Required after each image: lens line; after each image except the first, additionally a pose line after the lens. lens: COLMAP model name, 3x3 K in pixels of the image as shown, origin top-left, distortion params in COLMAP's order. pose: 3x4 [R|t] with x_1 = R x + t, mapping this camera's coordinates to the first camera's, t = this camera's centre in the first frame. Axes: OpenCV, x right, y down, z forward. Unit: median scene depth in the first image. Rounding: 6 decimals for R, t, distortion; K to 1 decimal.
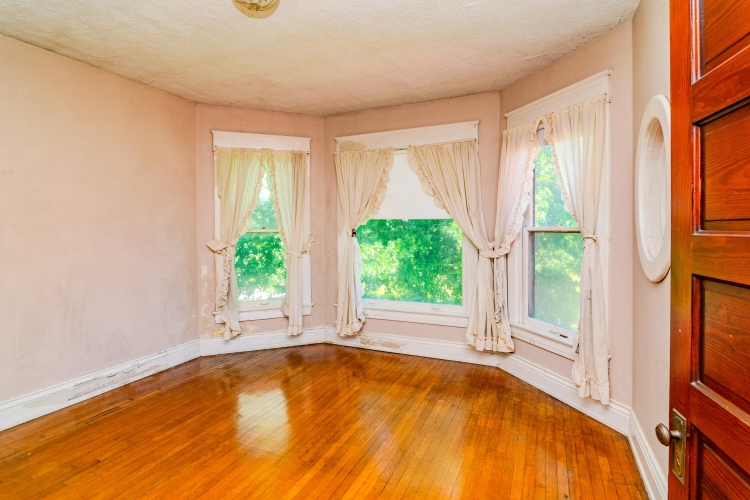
lens RADIAL K [[381.5, 0, 380.5], [0, 381.5, 226.3], [0, 0, 1]] dist [-0.004327, -0.000819]
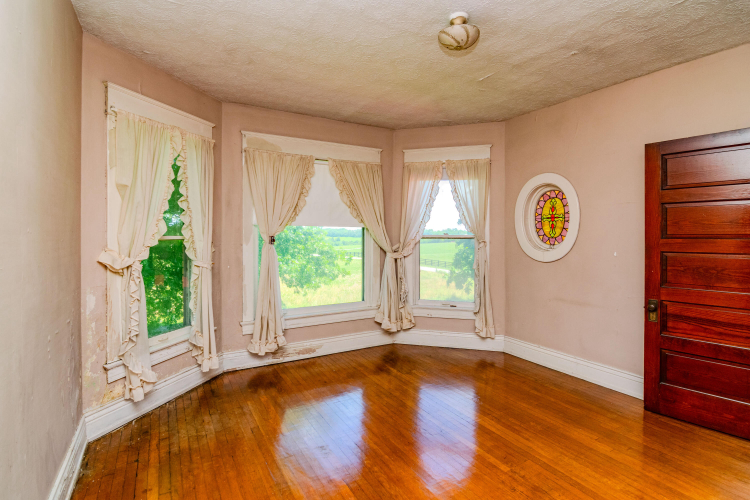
lens RADIAL K [[381.5, 0, 380.5], [0, 381.5, 226.3], [0, 0, 1]] dist [-0.004327, -0.000819]
pose [[0.579275, 0.022024, 0.814835, -0.706985], [-0.005582, 0.999719, -0.023053, 0.004123], [-0.815113, 0.008805, 0.579235, 0.262172]]
